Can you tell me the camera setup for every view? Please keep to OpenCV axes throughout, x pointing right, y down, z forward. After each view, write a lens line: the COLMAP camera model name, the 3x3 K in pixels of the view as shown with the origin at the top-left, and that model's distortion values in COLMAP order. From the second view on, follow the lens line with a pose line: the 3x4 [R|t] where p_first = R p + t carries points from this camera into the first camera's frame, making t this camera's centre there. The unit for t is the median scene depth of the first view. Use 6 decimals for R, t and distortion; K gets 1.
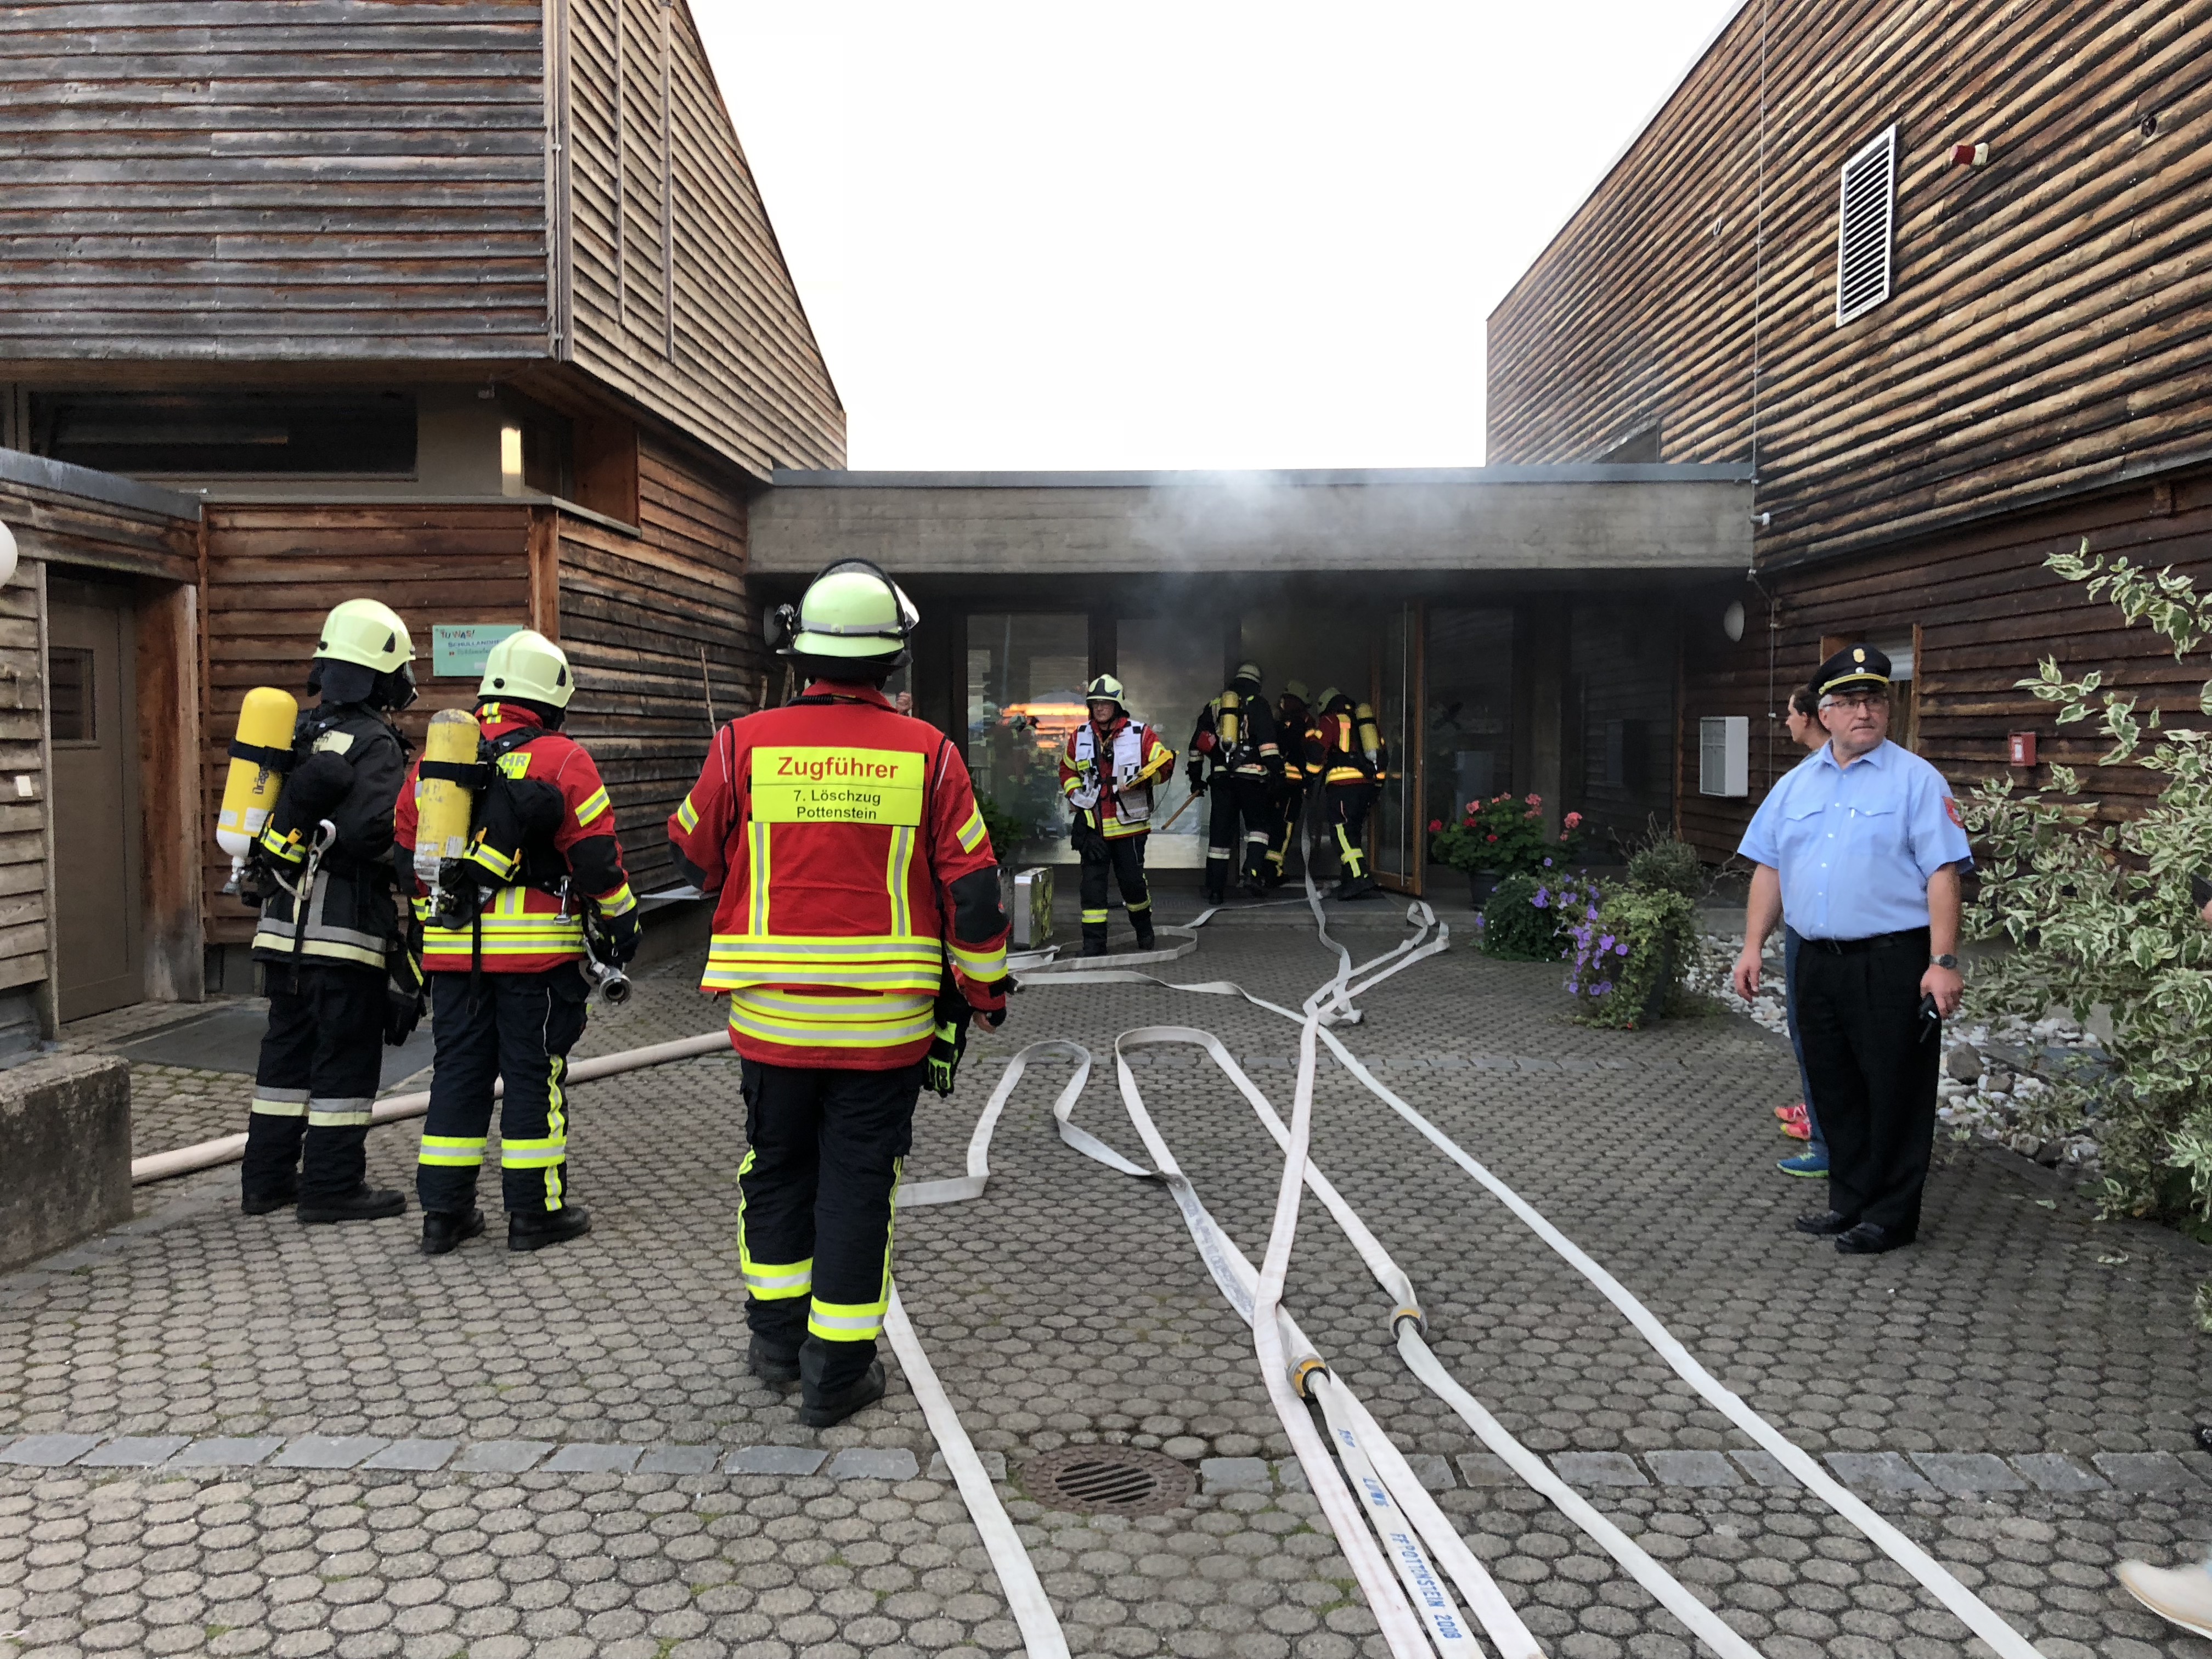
lens RADIAL K [[1813.5, 0, 1098.0], [0, 1813.5, 829.6], [0, 0, 1]] dist [0.050951, -0.033524]
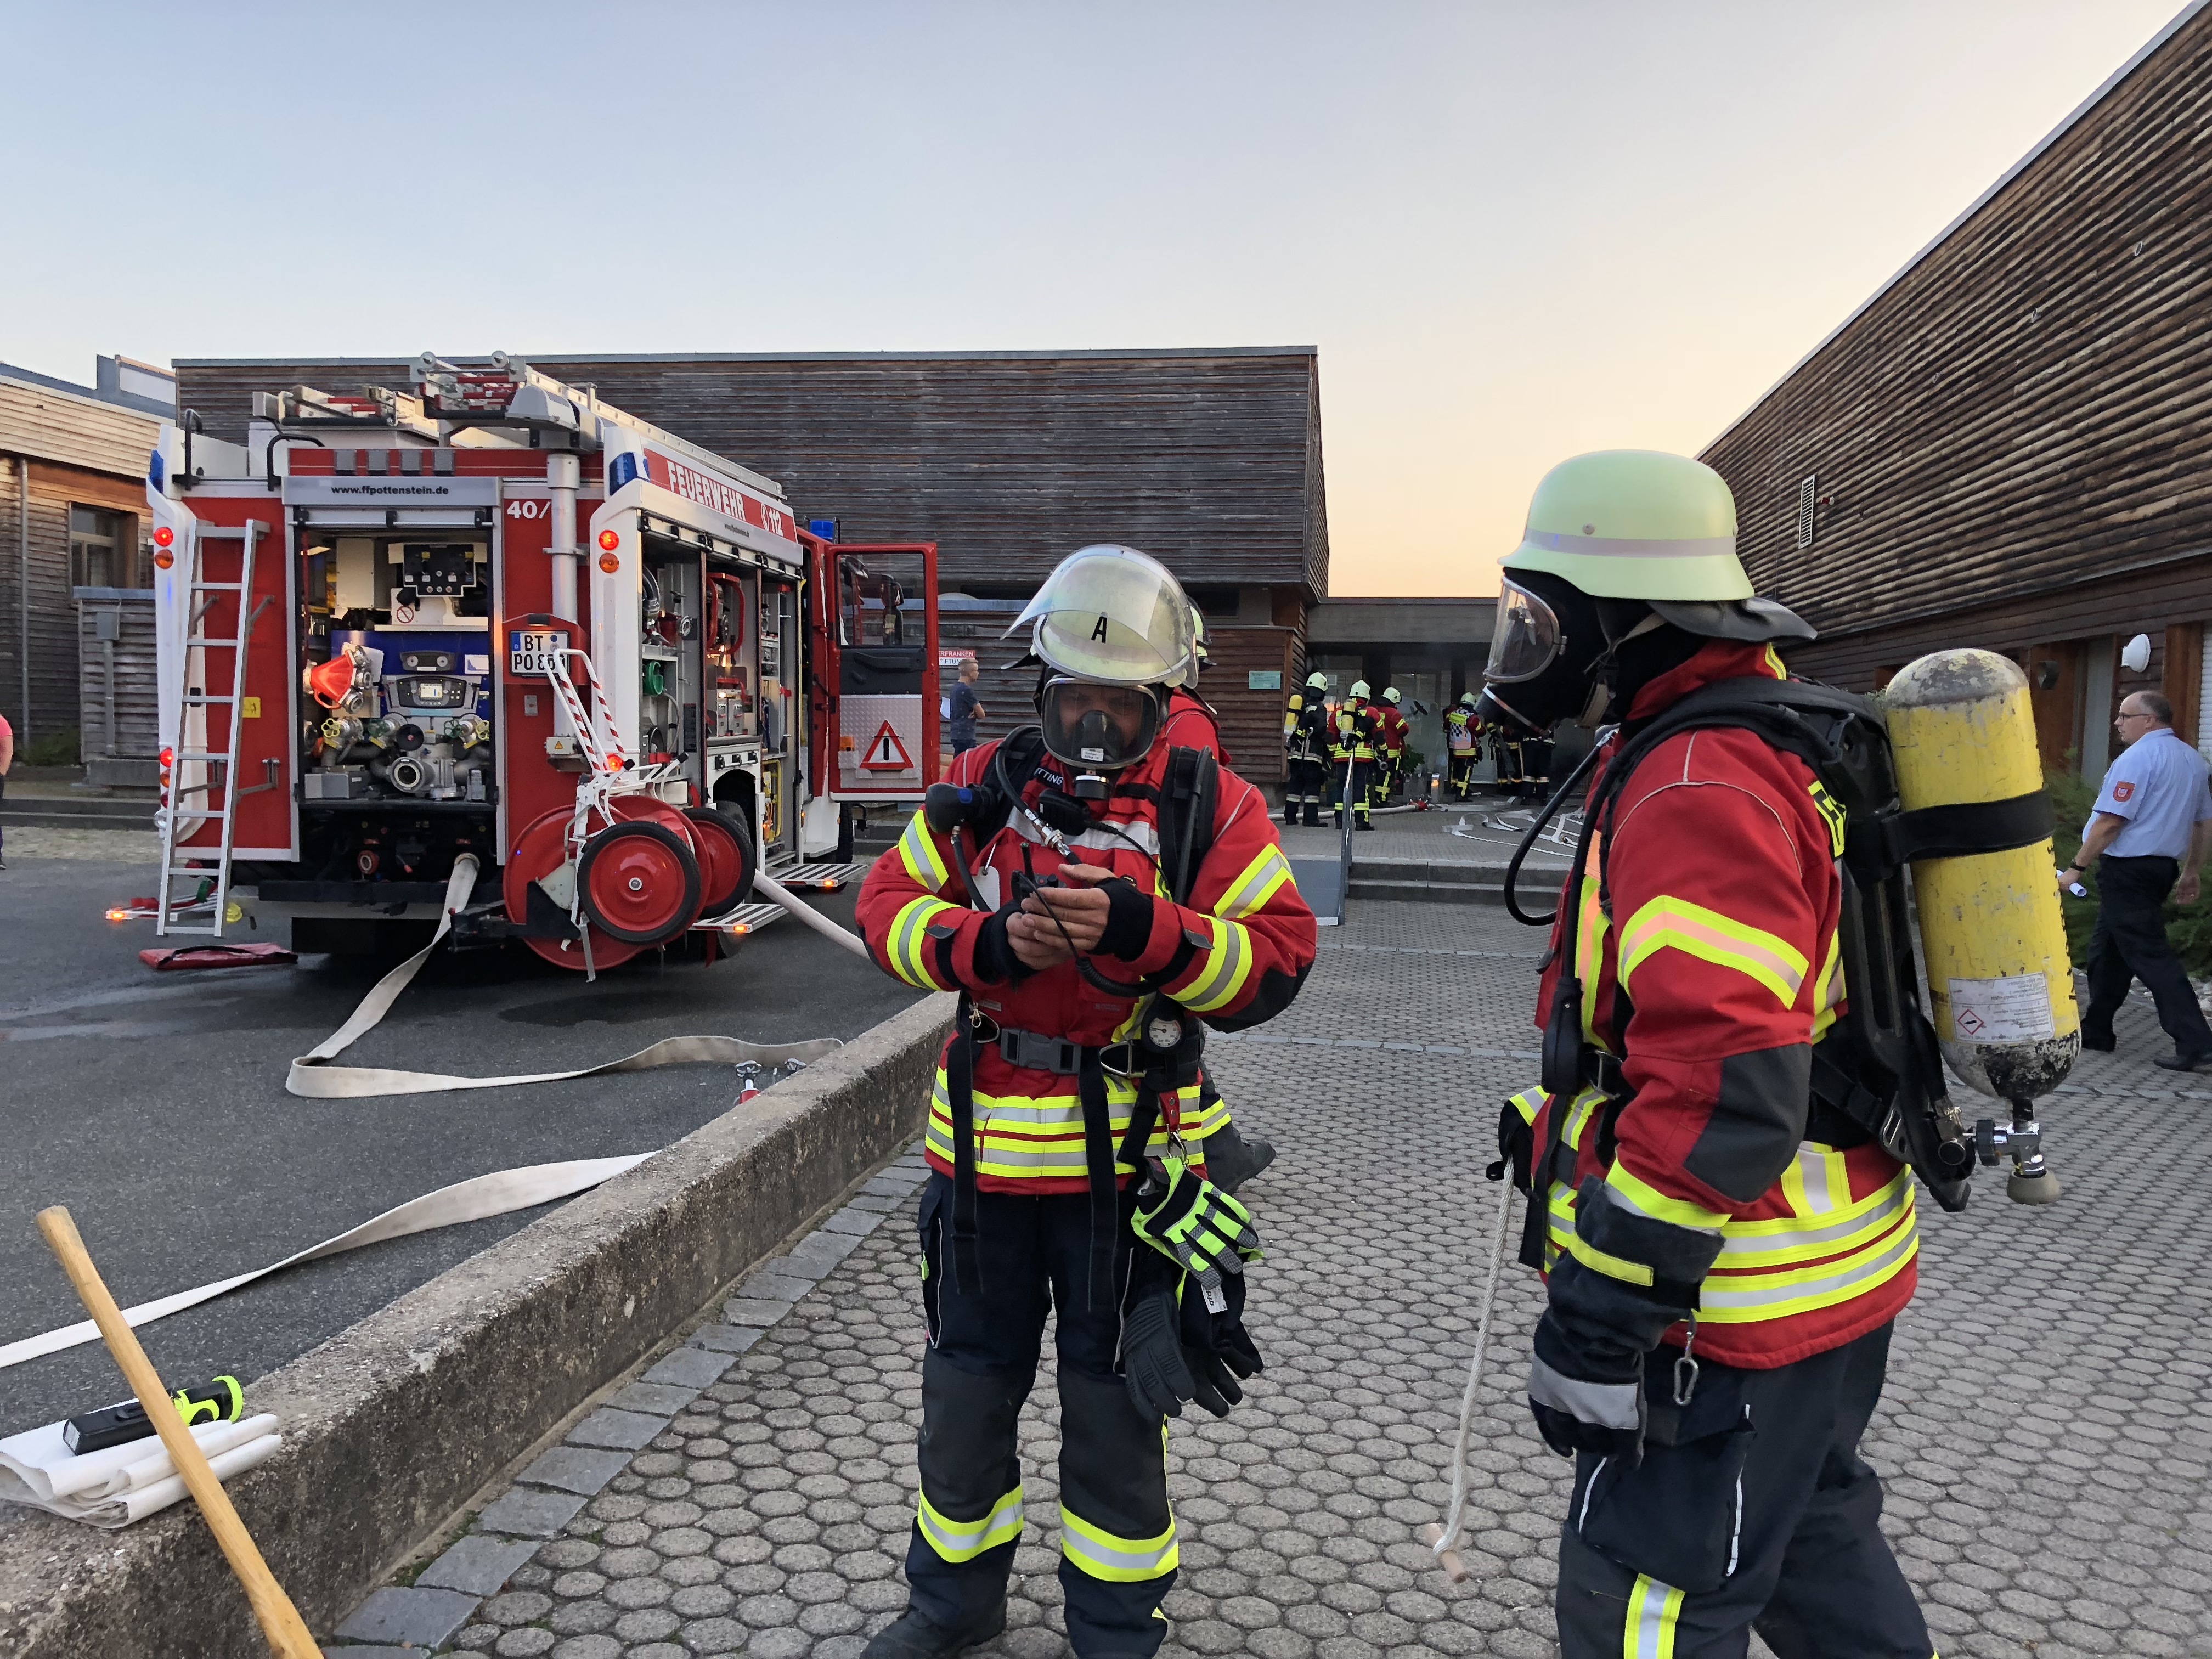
lens RADIAL K [[1813.5, 0, 1083.6], [0, 1813.5, 850.3], [0, 0, 1]] dist [0.050951, -0.033524]
pose [[0.990765, 0.029870, -0.132261, -0.210052], [-0.028655, 0.999528, 0.011083, 0.129160], [0.132530, -0.007191, 0.991153, -1.659850]]
